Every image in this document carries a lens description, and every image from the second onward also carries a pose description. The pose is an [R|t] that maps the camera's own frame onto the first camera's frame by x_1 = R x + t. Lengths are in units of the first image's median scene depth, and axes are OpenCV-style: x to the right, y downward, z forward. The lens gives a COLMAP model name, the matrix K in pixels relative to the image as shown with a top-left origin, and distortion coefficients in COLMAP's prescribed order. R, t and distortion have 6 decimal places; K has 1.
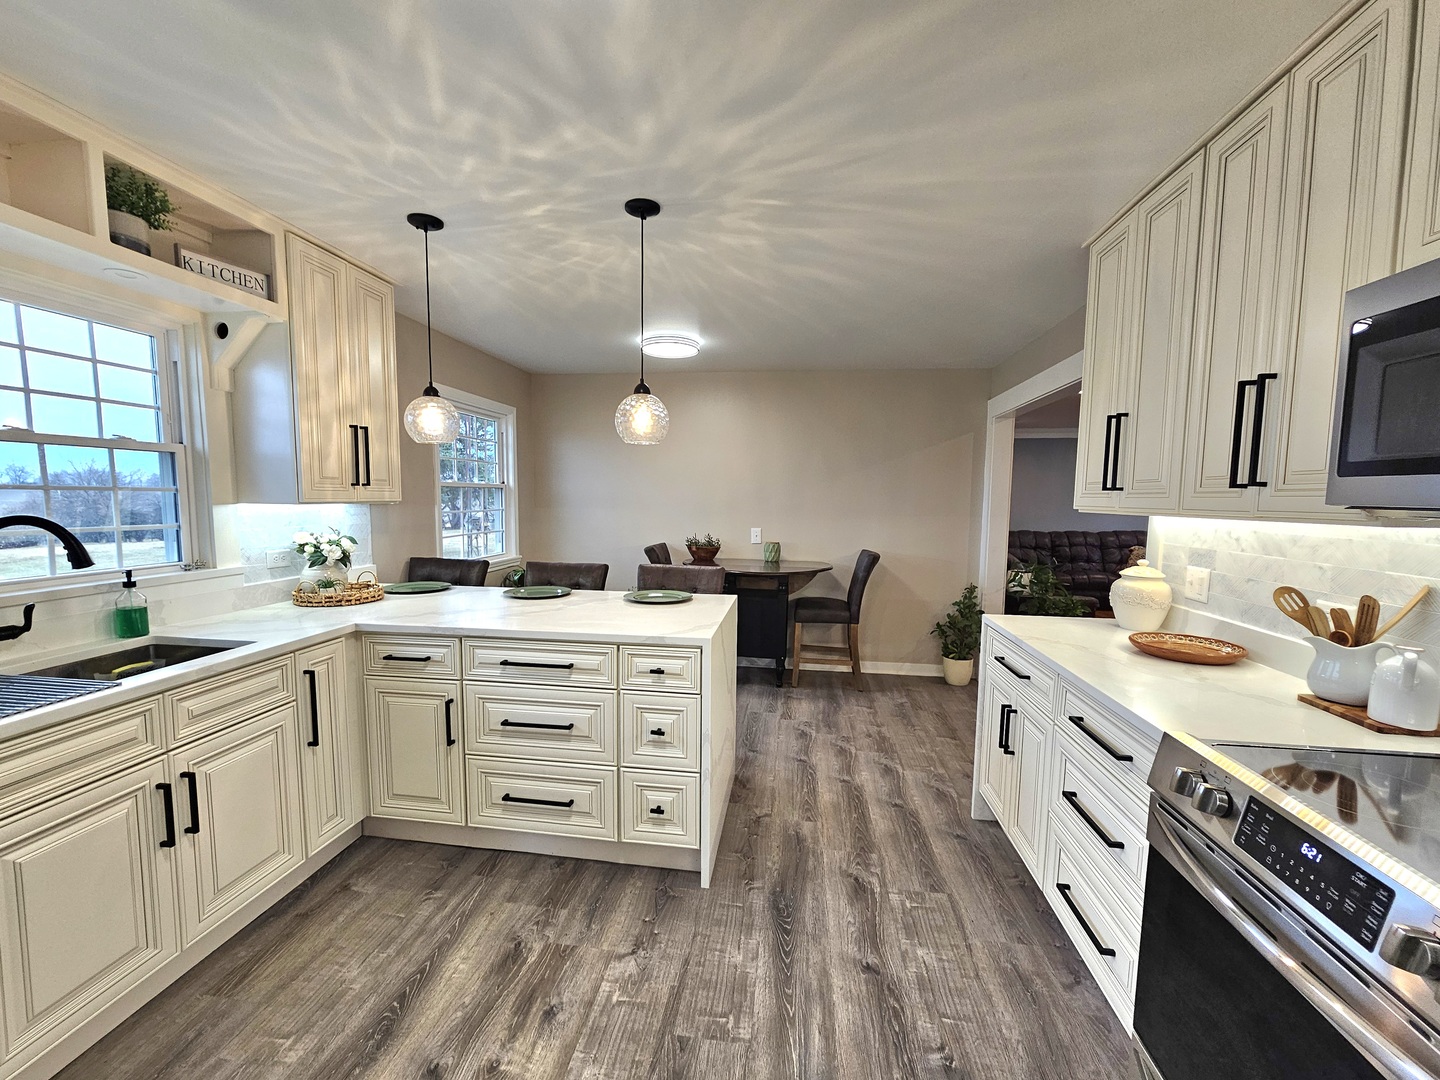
lens RADIAL K [[597.1, 0, 712.4], [0, 597.1, 547.2], [0, 0, 1]] dist [0.000416, -0.000040]
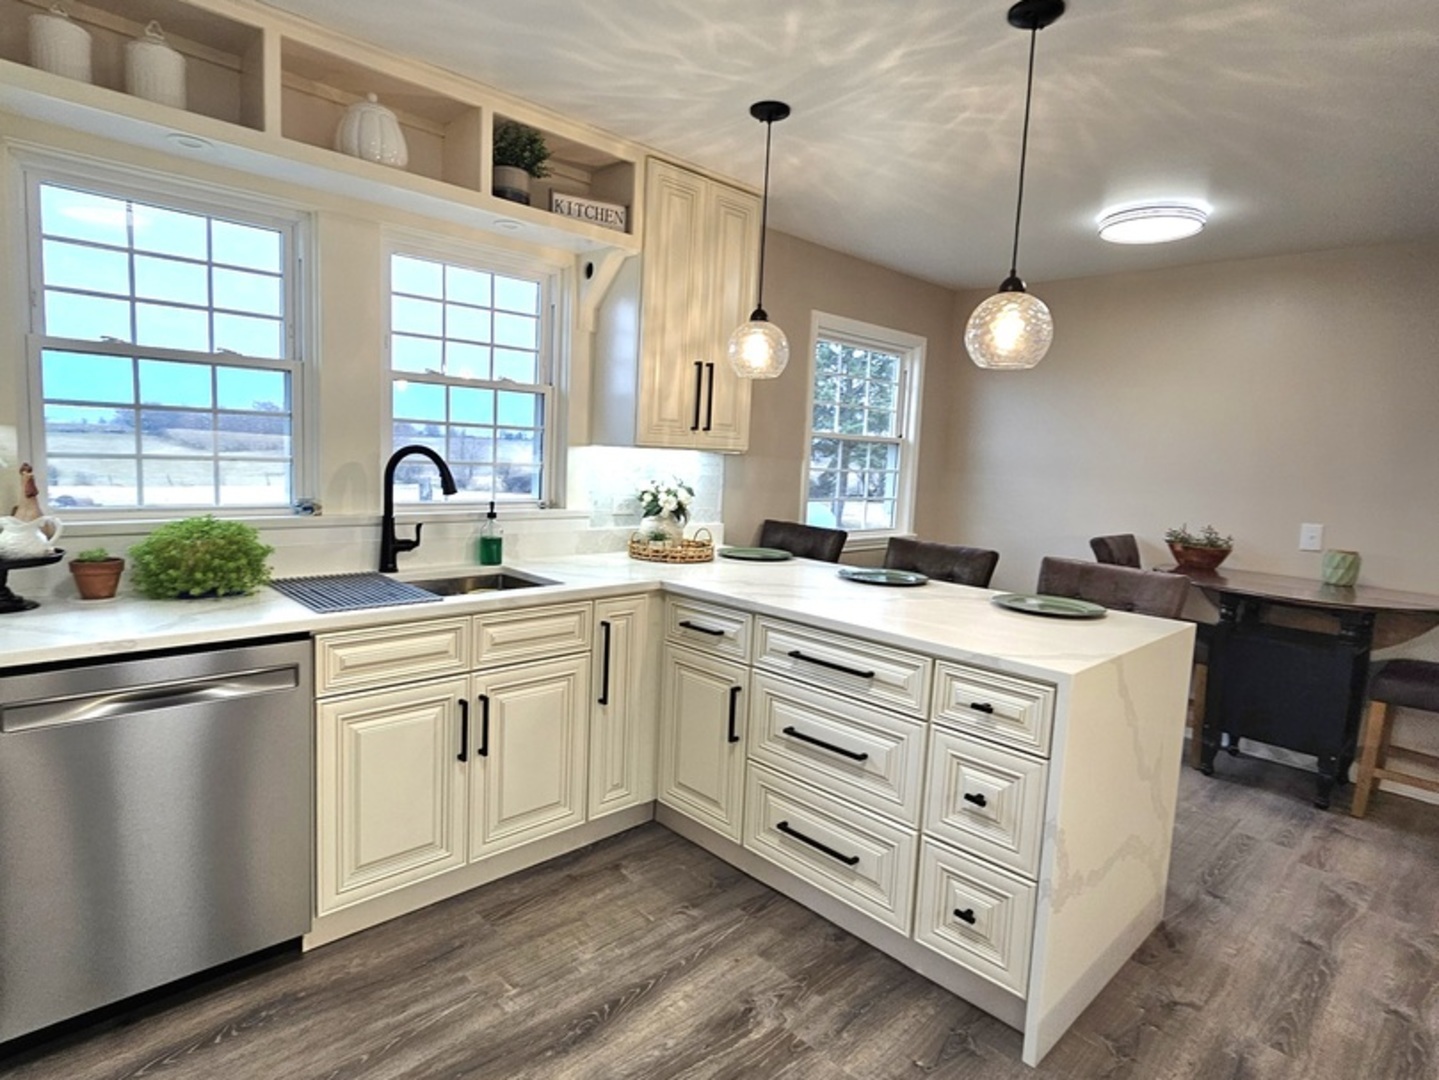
lens RADIAL K [[793.8, 0, 714.6], [0, 793.8, 526.0], [0, 0, 1]] dist [-0.000031, -0.000687]
pose [[0.786087, 0.082985, -0.612520, 0.188187], [-0.090364, 0.995729, 0.018932, 0.016395], [0.611475, 0.040467, 0.790229, 0.107631]]
